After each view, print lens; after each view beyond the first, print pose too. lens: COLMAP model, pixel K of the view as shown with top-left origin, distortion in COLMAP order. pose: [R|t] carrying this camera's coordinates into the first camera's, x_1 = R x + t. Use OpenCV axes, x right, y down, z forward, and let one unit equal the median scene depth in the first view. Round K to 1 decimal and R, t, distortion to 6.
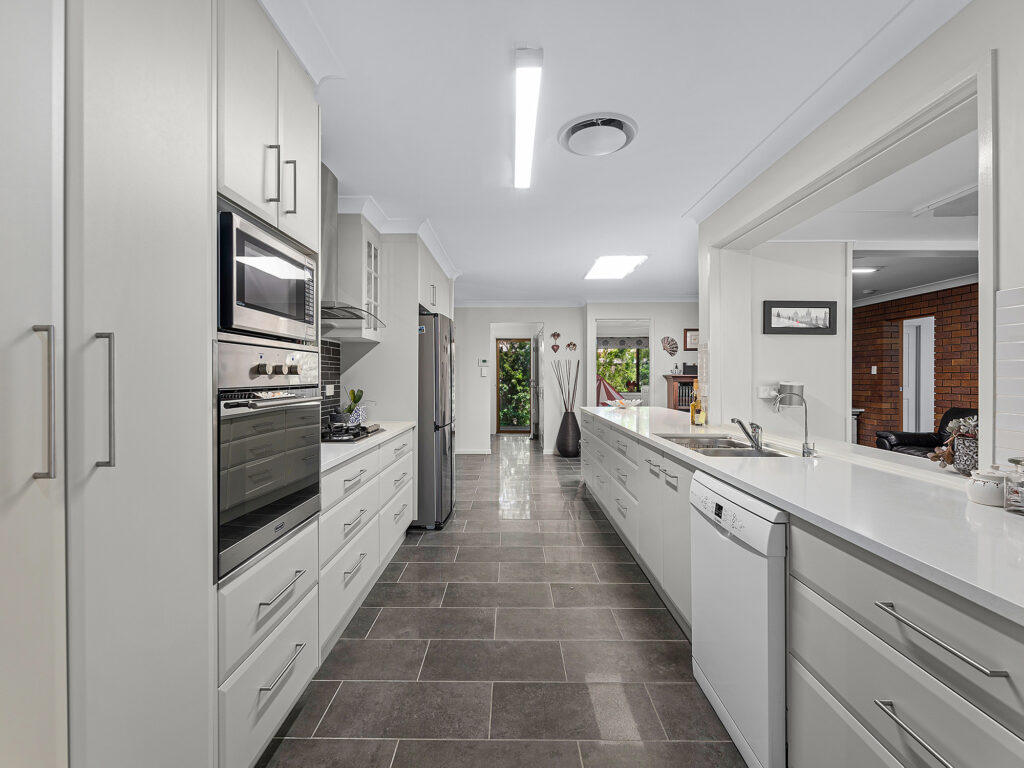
lens RADIAL K [[466.5, 0, 511.5], [0, 466.5, 379.6], [0, 0, 1]] dist [-0.002559, -0.000031]
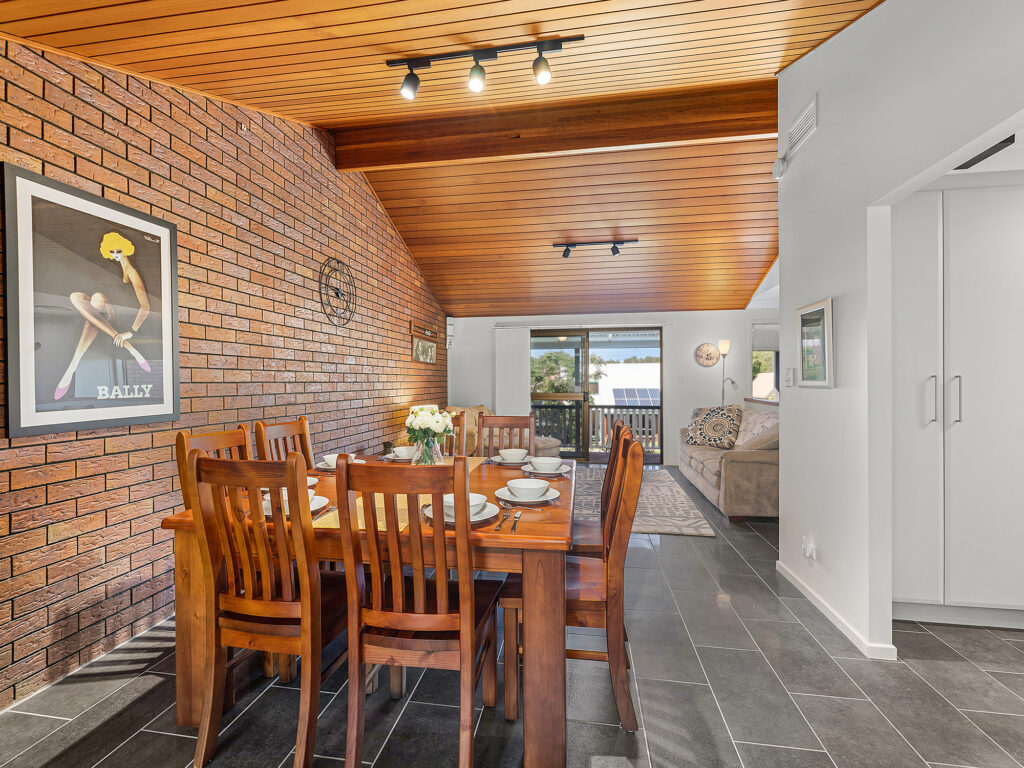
lens RADIAL K [[466.5, 0, 511.9], [0, 466.5, 383.8], [0, 0, 1]] dist [-0.002559, -0.000031]
pose [[-0.161003, 0.005797, -0.986937, 0.769381], [0.001092, 0.999983, 0.005695, -0.022083], [0.986953, -0.000160, -0.161006, -0.401942]]
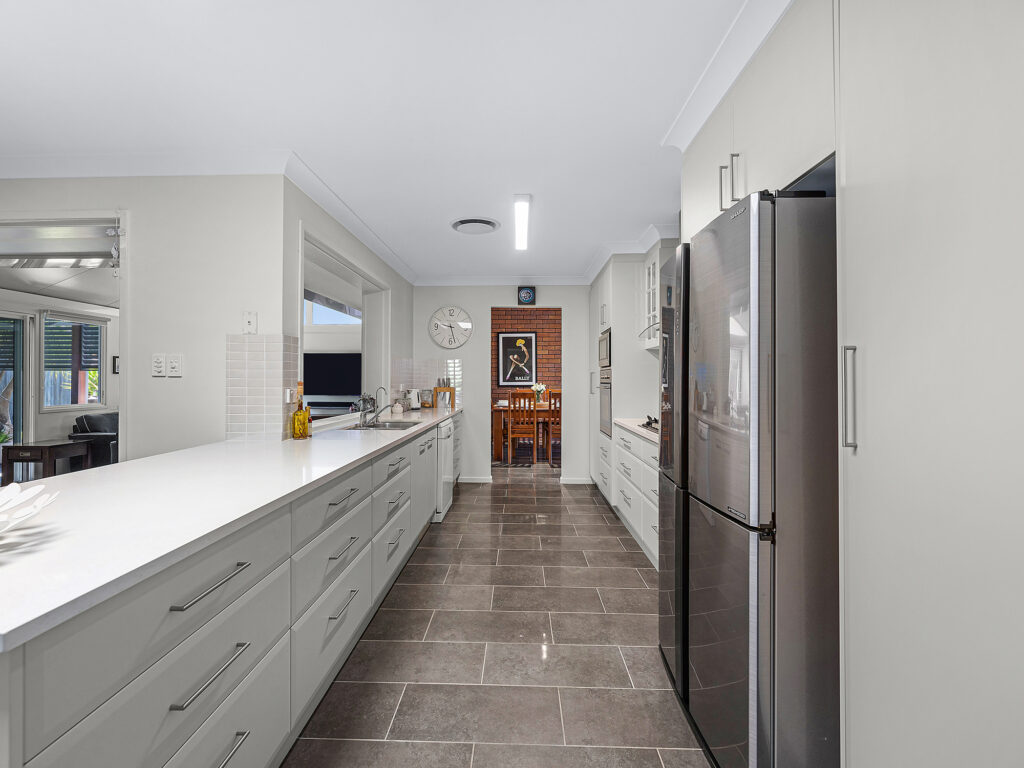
lens RADIAL K [[466.5, 0, 508.6], [0, 466.5, 381.4], [0, 0, 1]] dist [-0.002559, -0.000031]
pose [[-0.999552, -0.000370, 0.029930, 0.021562], [-0.000062, 0.999947, 0.010295, -0.014867], [-0.029933, 0.010289, -0.999499, 2.241510]]
